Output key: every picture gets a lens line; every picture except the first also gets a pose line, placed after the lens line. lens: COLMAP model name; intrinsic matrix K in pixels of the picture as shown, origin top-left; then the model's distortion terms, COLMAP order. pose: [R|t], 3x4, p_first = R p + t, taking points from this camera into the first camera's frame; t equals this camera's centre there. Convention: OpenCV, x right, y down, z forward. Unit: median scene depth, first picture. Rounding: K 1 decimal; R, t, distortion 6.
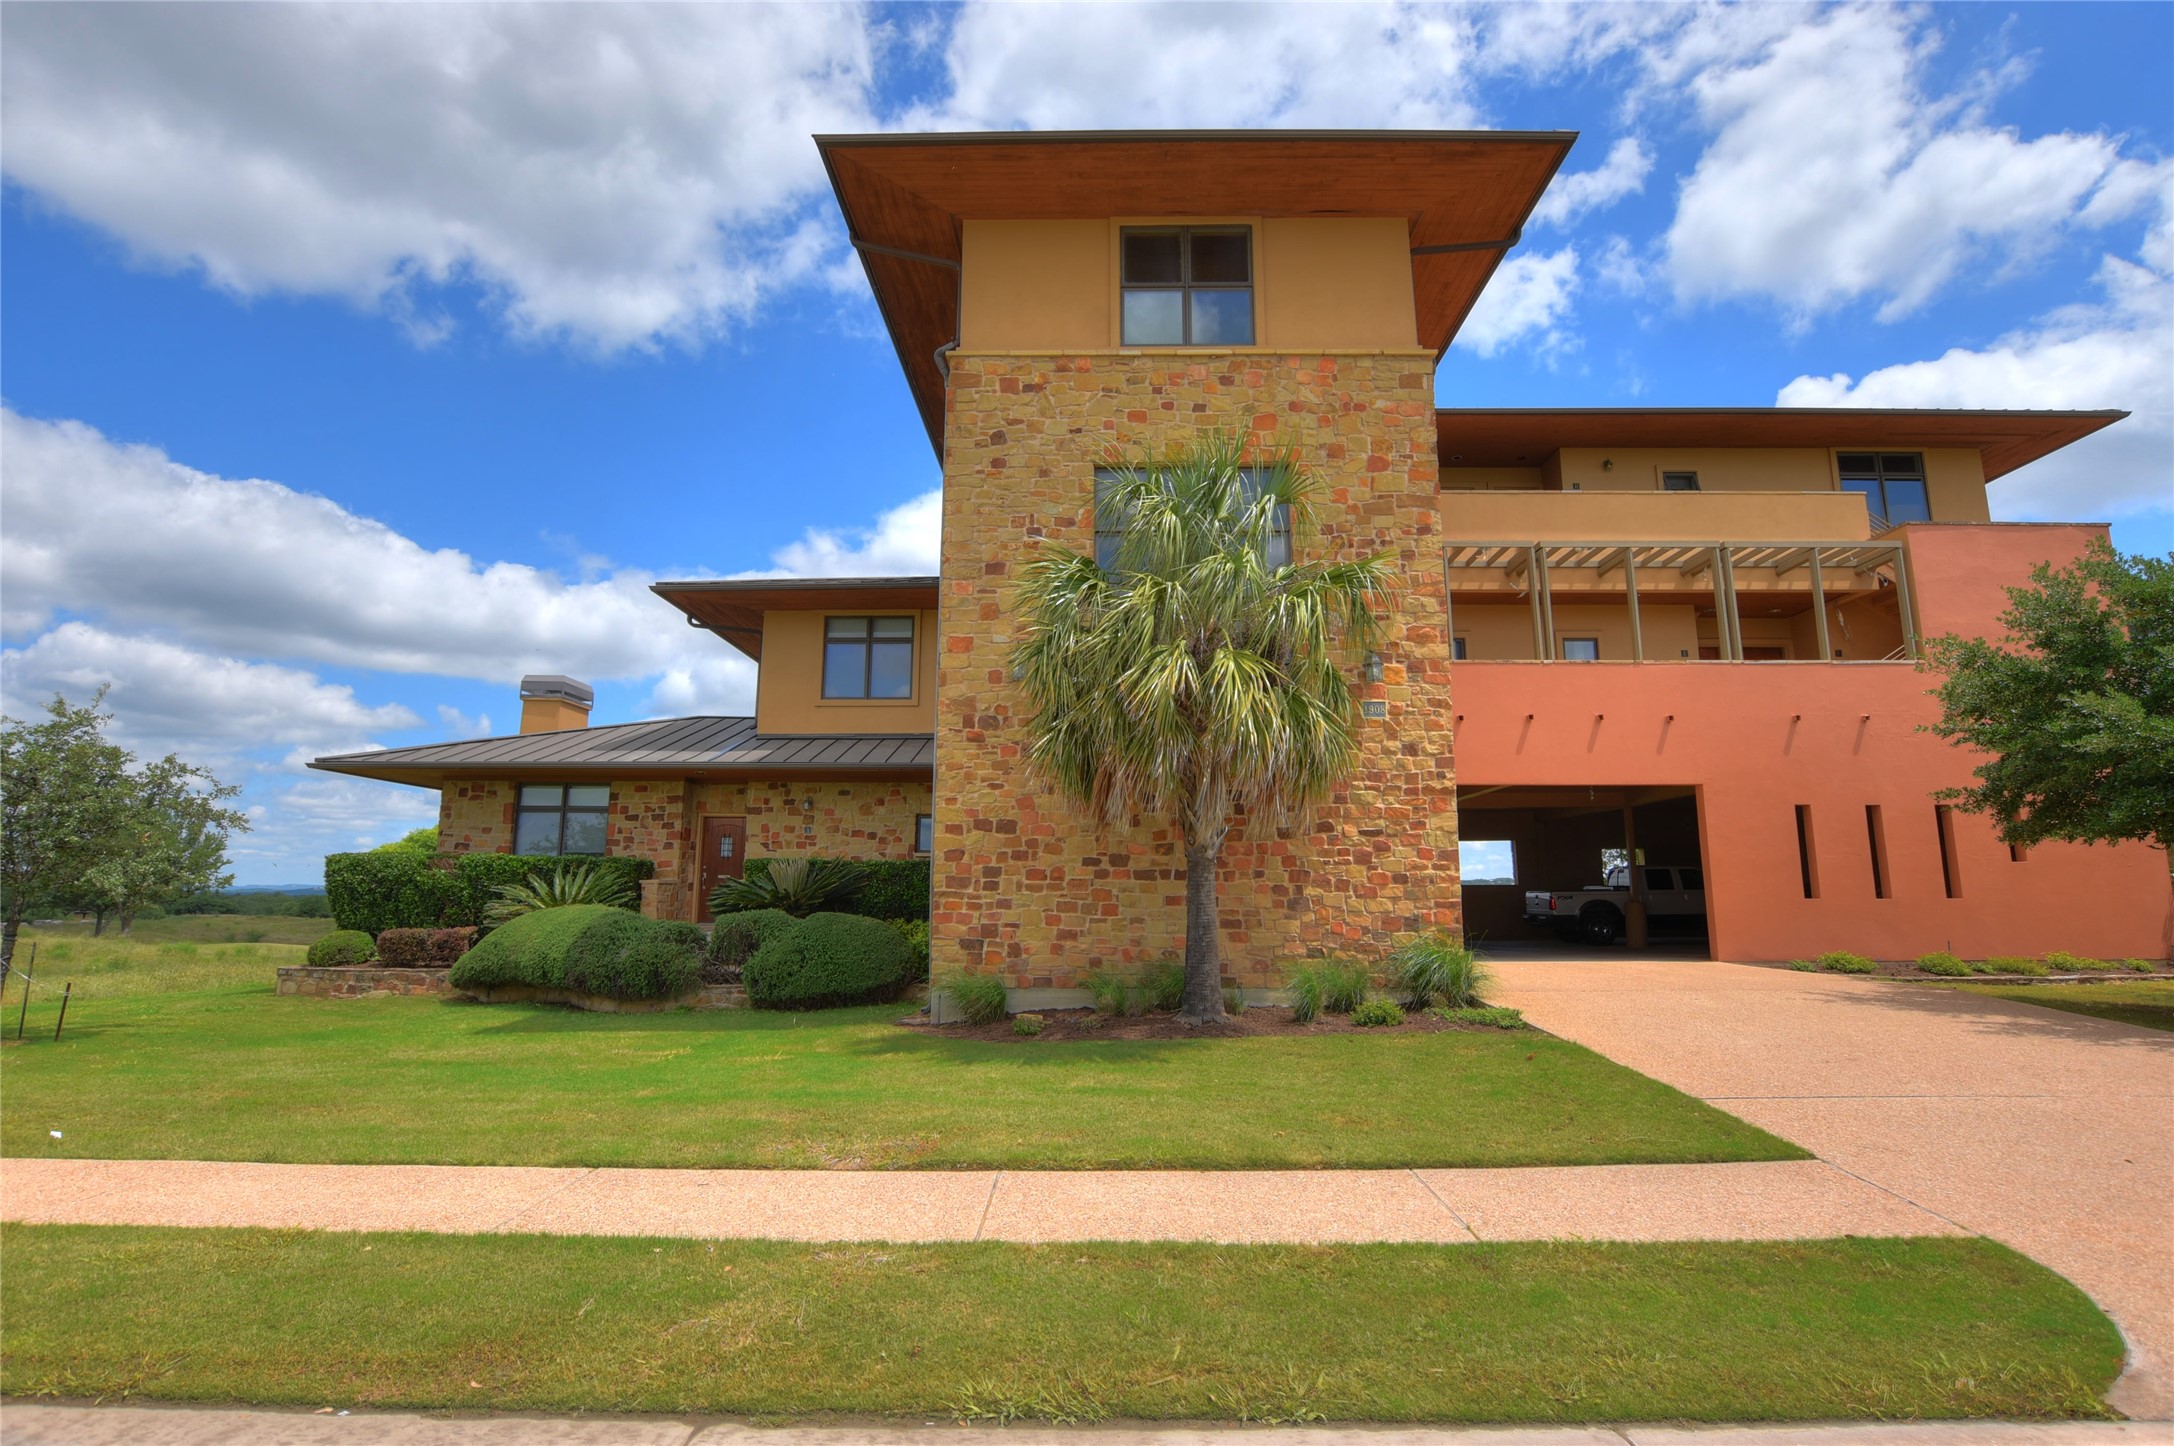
lens RADIAL K [[1063.3, 0, 1088.6], [0, 1063.3, 722.3], [0, 0, 1]] dist [-0.031262, 0.002557]
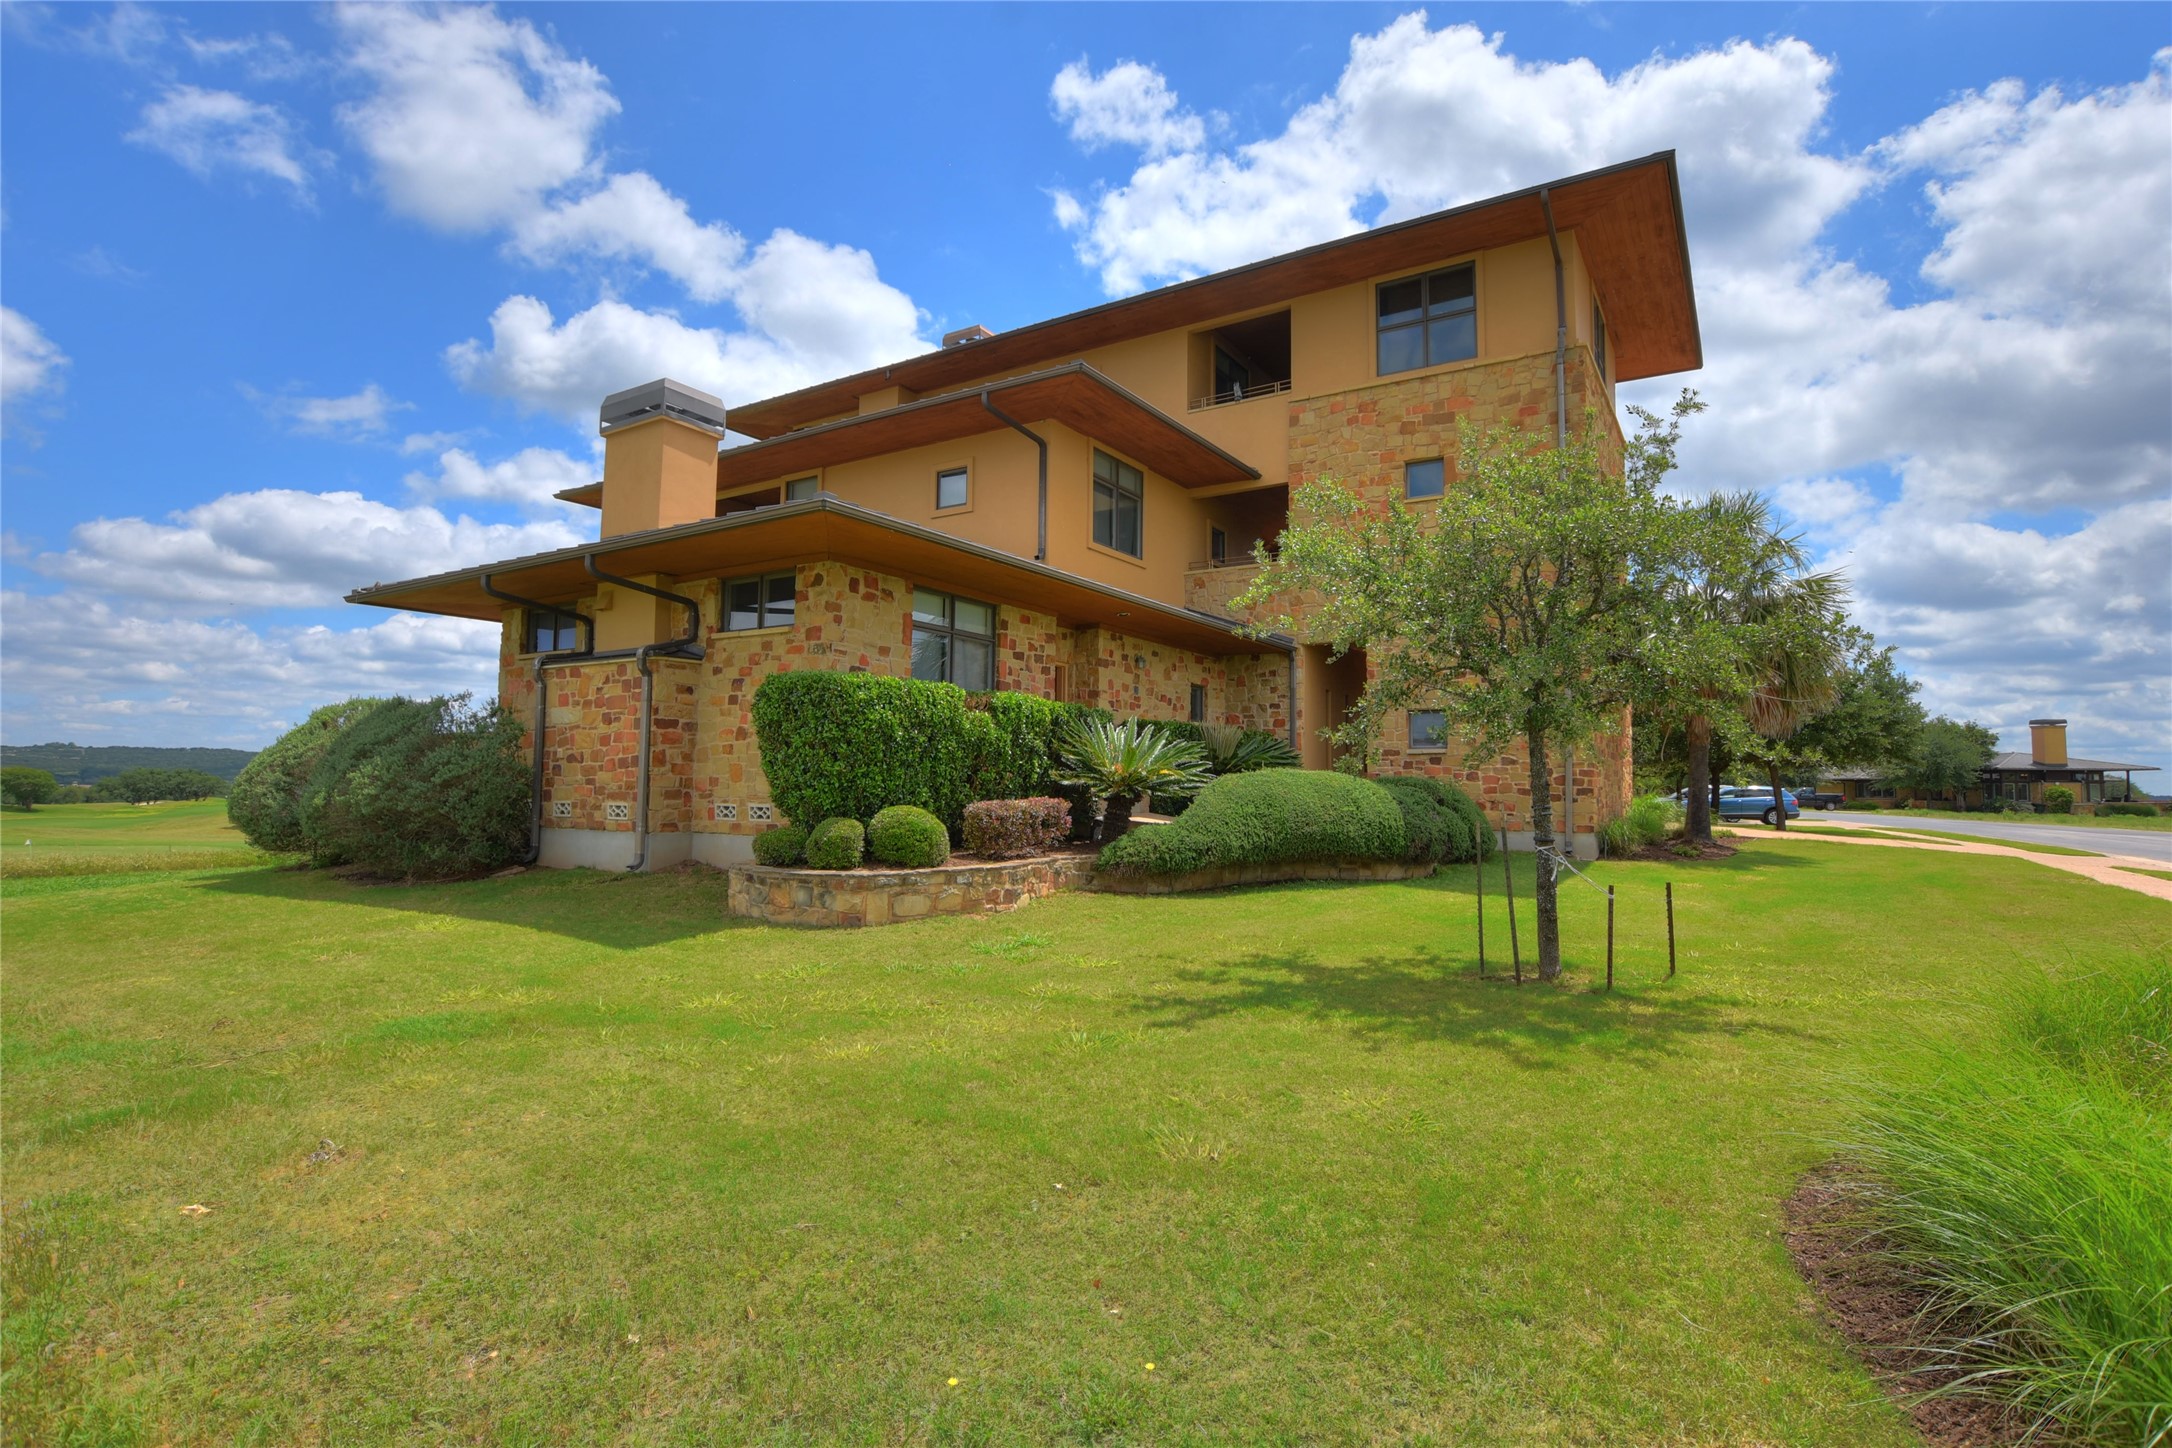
lens RADIAL K [[1062.3, 0, 1087.3], [0, 1062.3, 720.9], [0, 0, 1]] dist [-0.031262, 0.002557]
pose [[0.527457, 0.057132, 0.847659, -1.054369], [-0.152926, 0.987824, 0.028580, 0.107373], [-0.835705, -0.144704, 0.529772, 0.545698]]
